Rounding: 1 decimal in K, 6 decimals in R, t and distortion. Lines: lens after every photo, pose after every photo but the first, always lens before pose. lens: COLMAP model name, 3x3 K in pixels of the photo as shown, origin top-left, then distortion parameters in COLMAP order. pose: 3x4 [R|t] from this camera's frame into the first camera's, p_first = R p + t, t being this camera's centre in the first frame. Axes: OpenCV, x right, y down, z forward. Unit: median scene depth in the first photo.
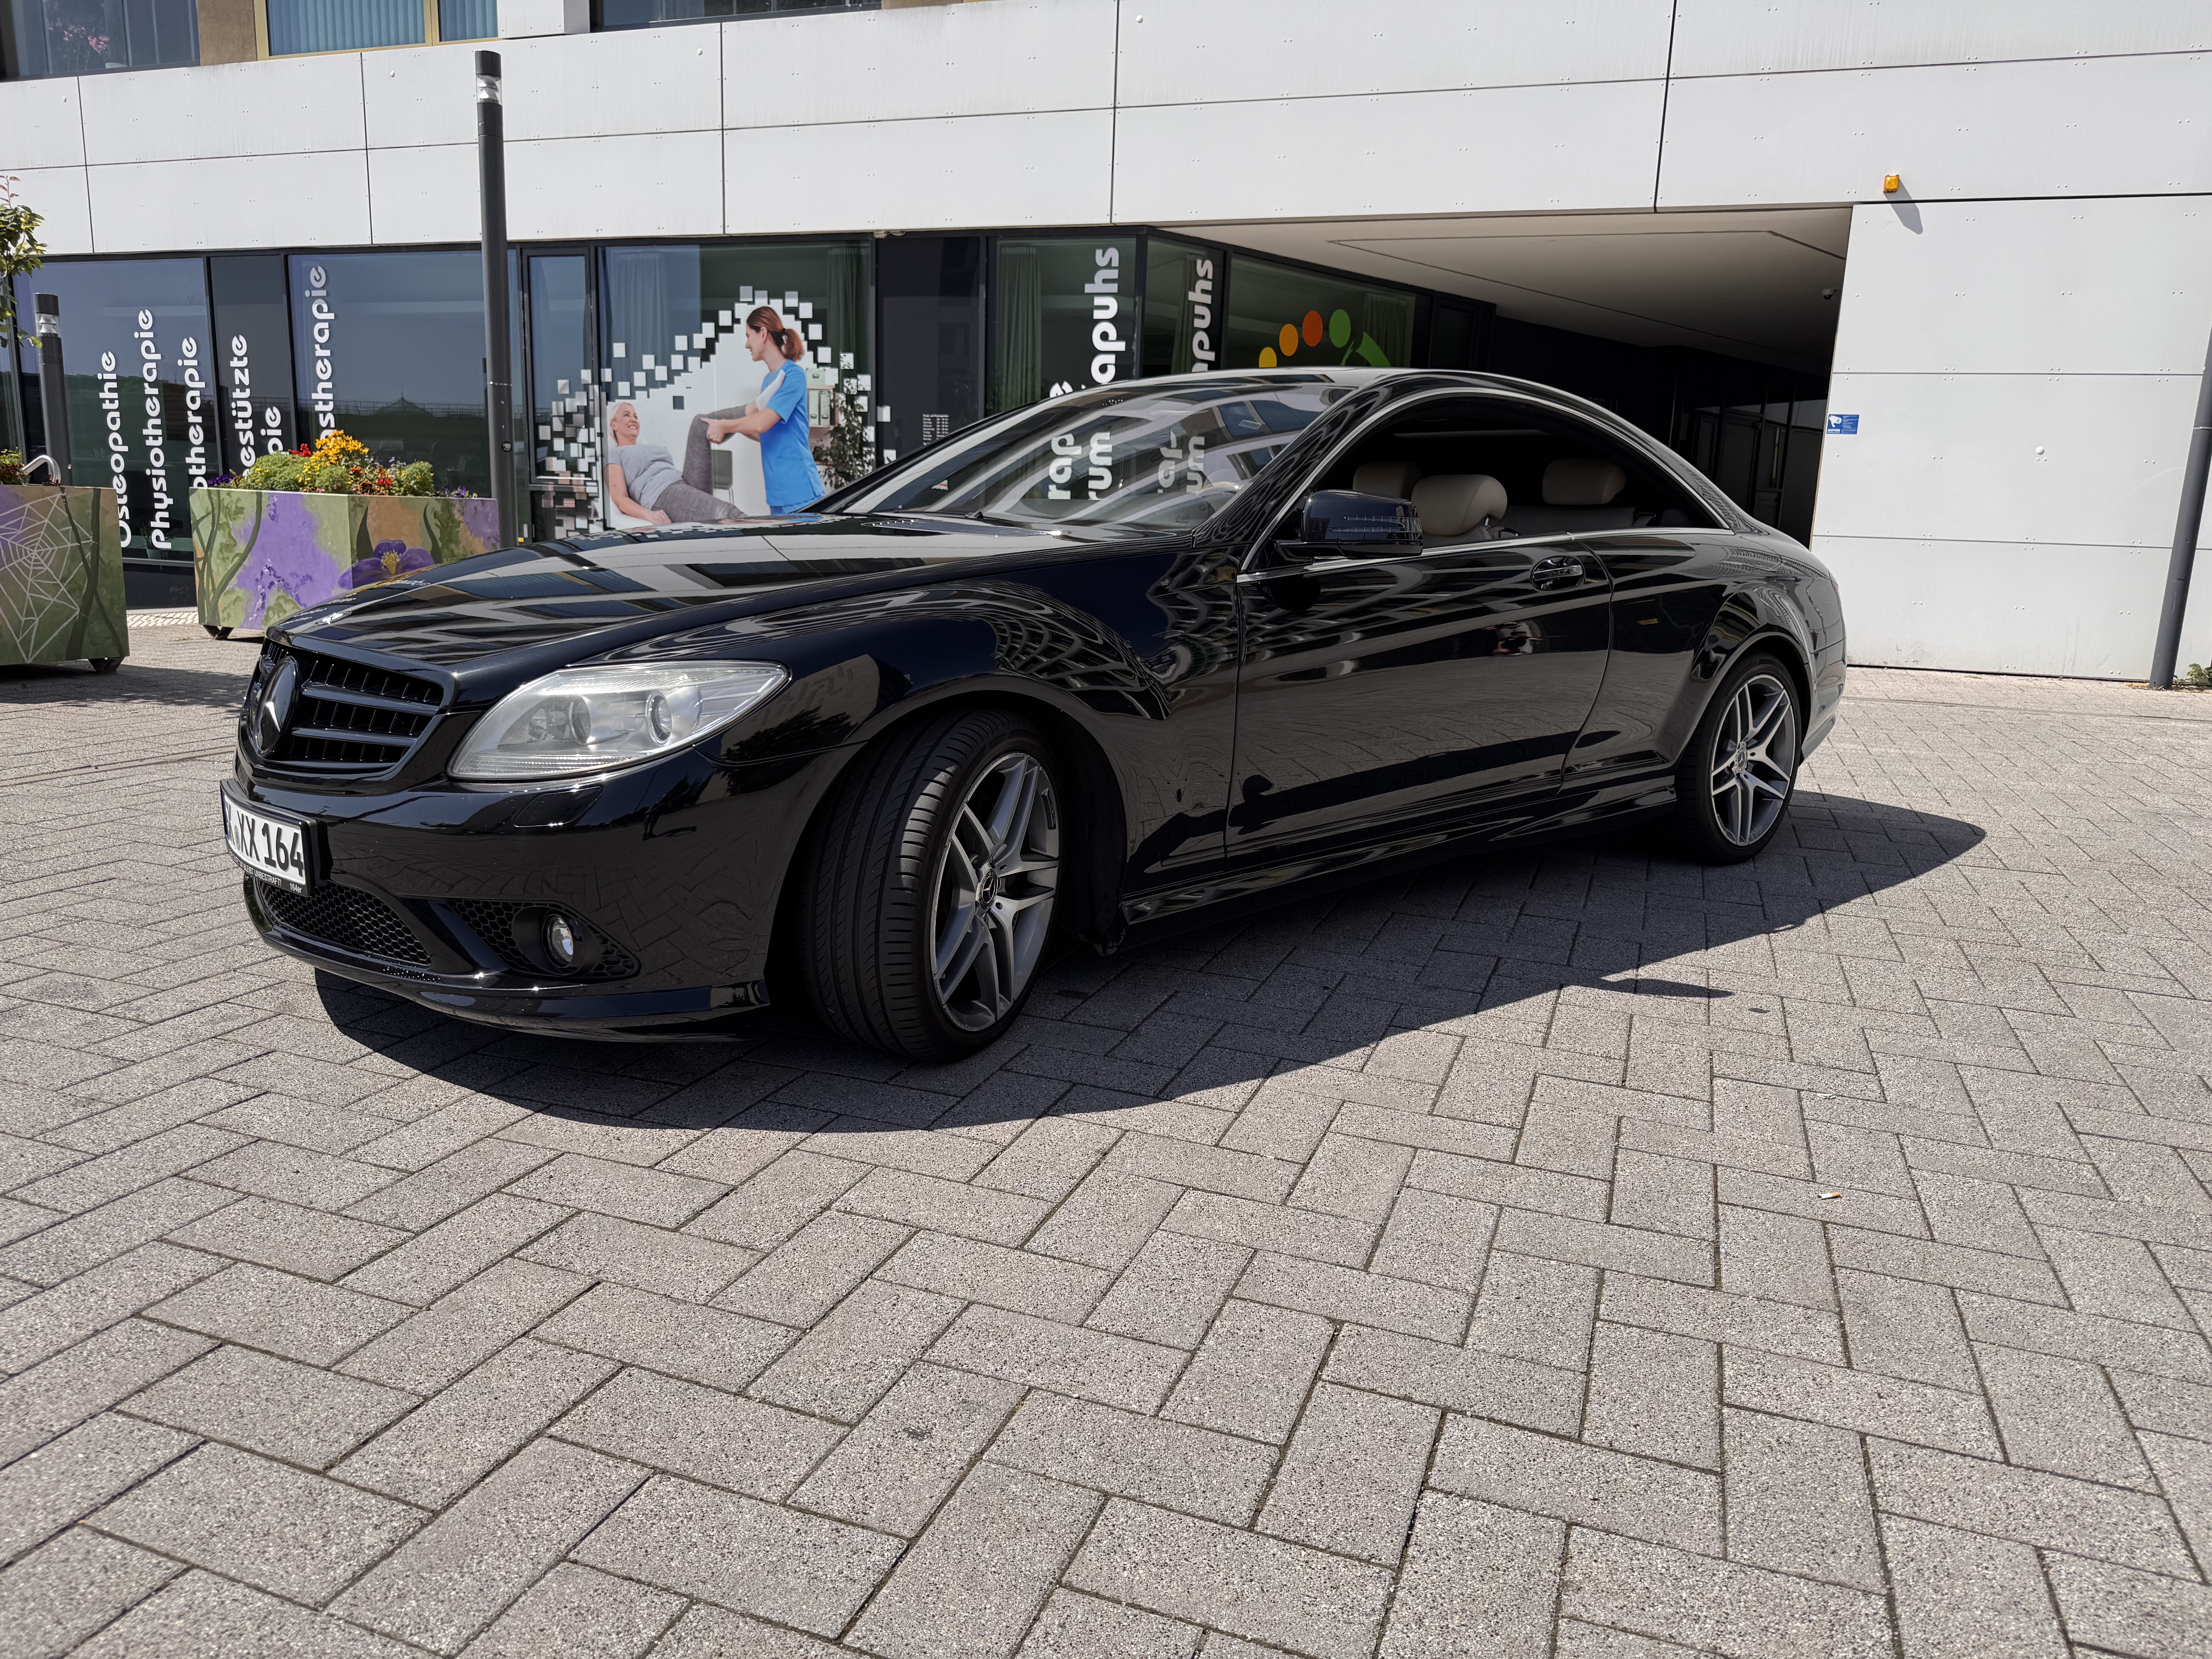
lens RADIAL K [[1556.6, 0, 1103.1], [0, 1556.6, 841.0], [0, 0, 1]] dist [0.010464, -0.004968]
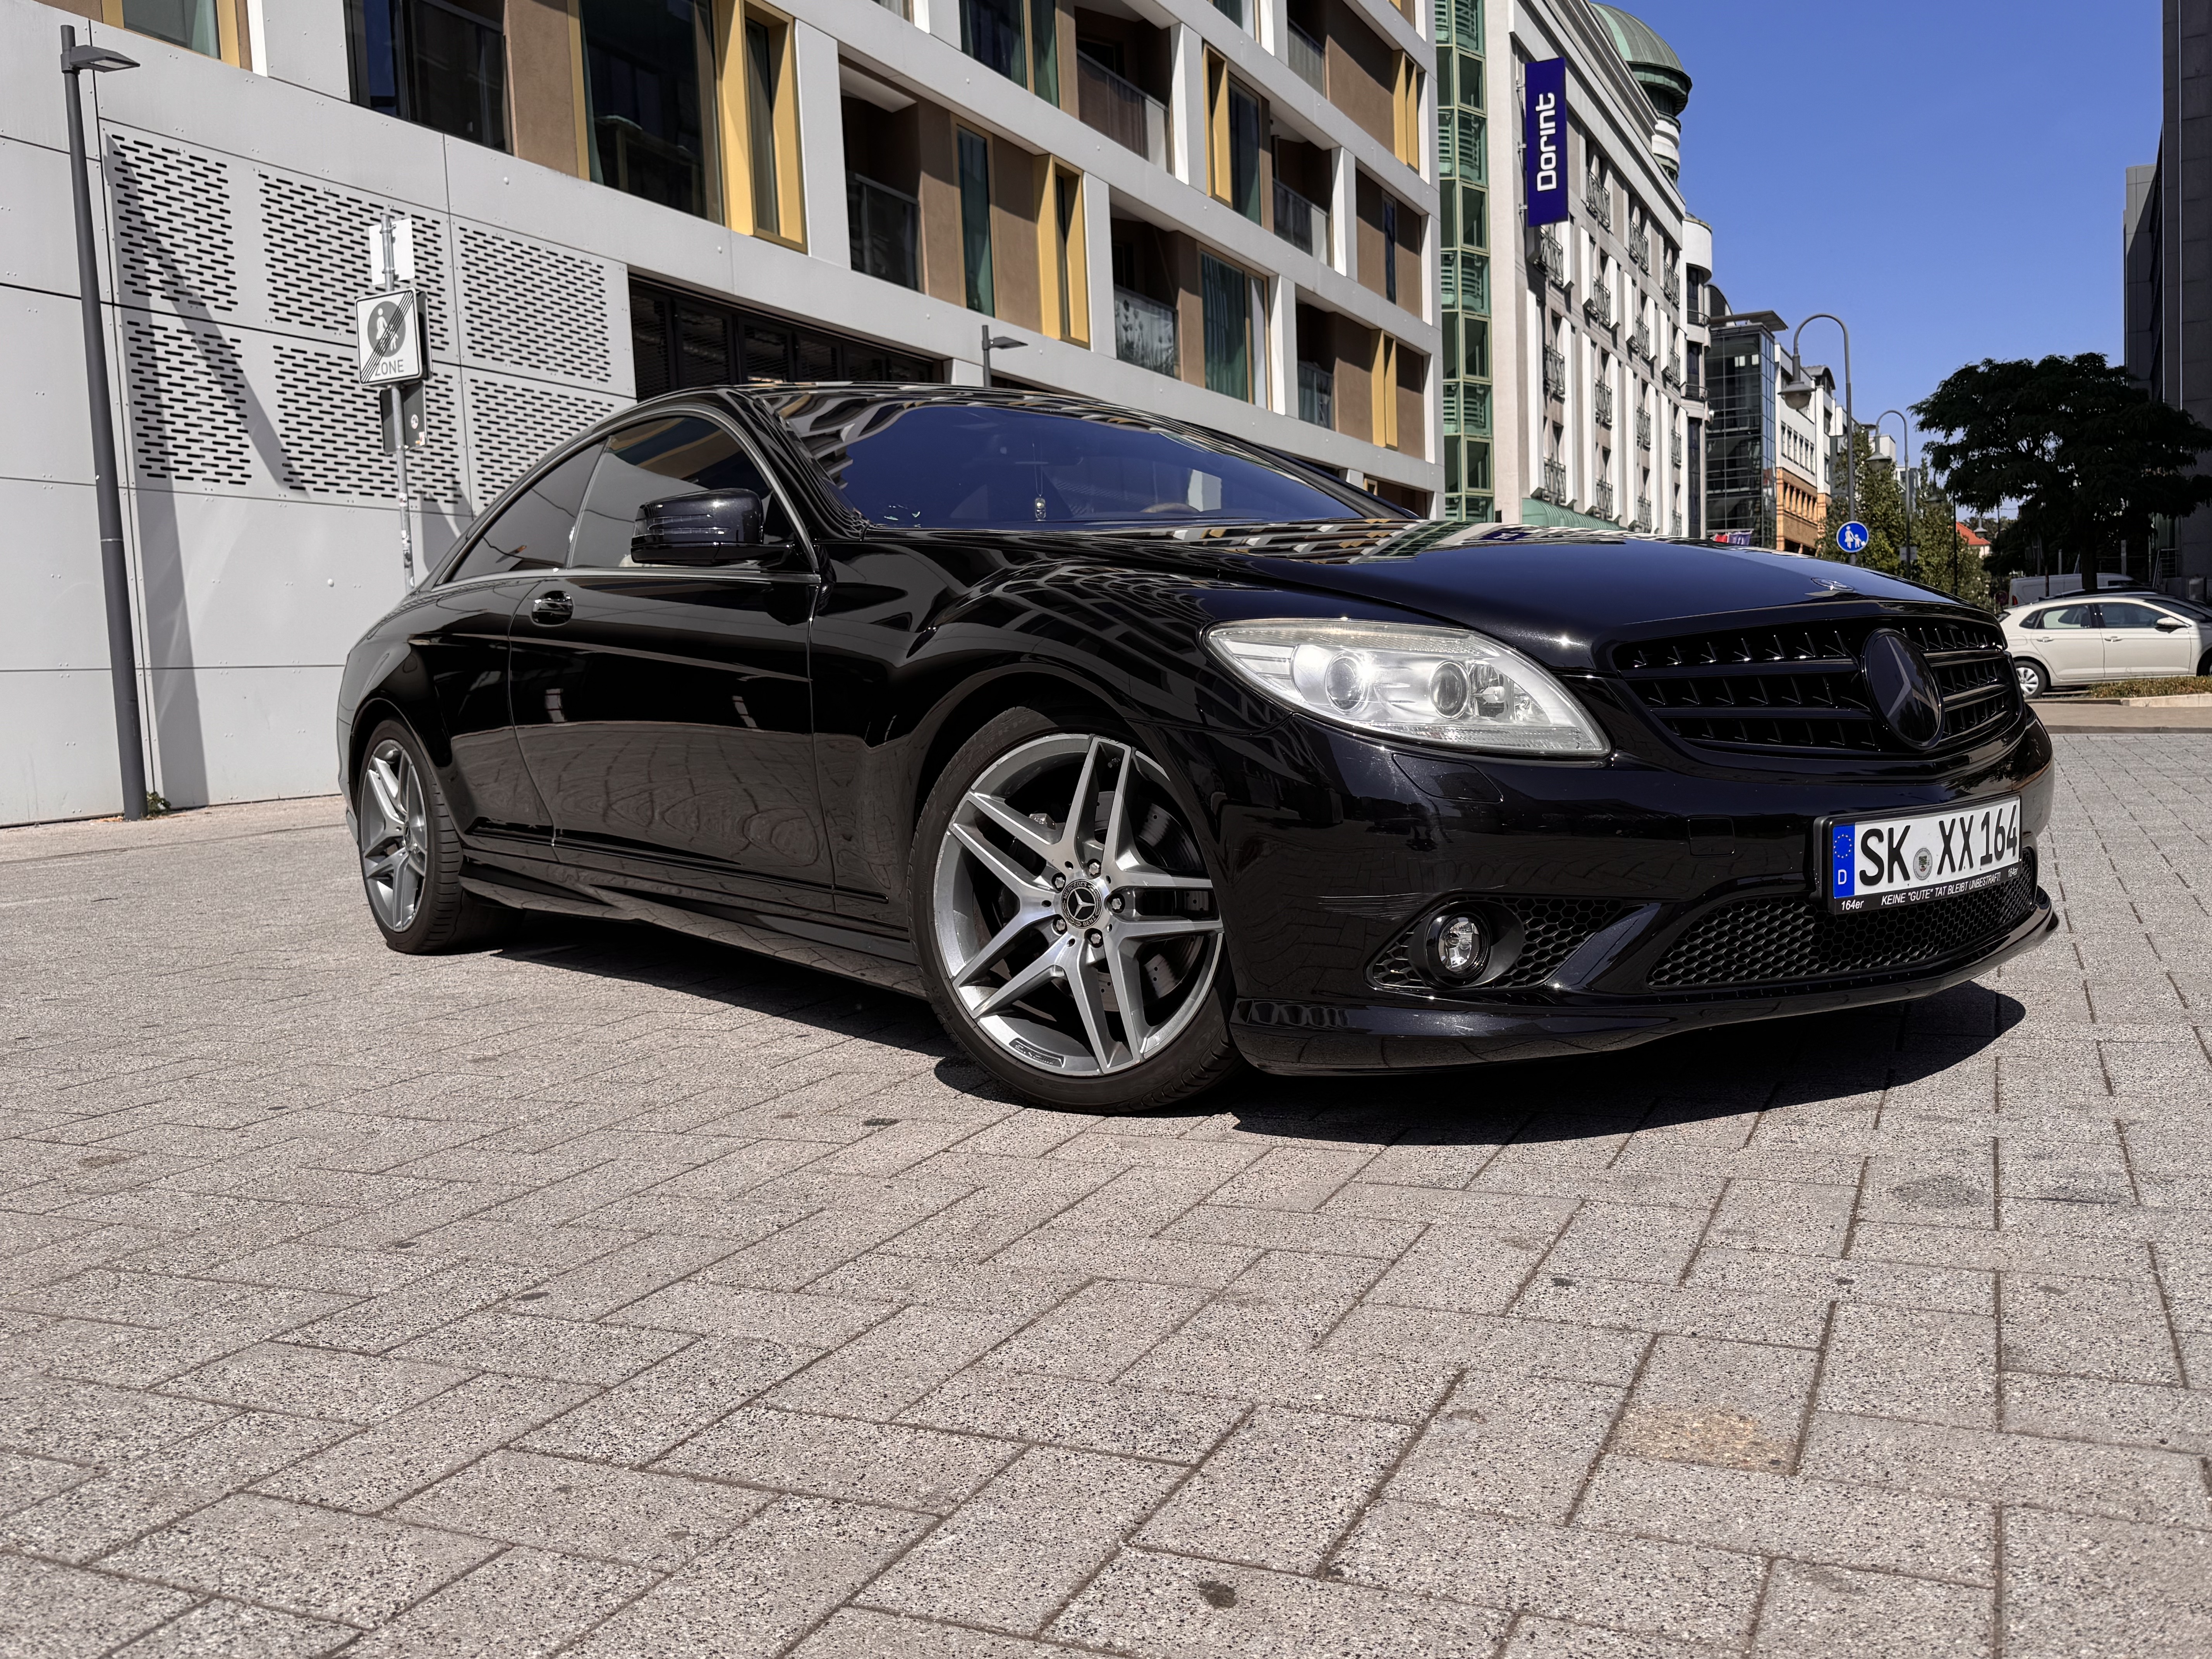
lens RADIAL K [[1939.5, 0, 1090.9], [0, 1939.5, 831.8], [0, 0, 1]] dist [0.101302, -0.194085]
pose [[0.071563, -0.116566, 0.990601, -0.959595], [0.253163, 0.962748, 0.095000, -0.132681], [-0.964773, 0.243986, 0.098407, 0.808104]]
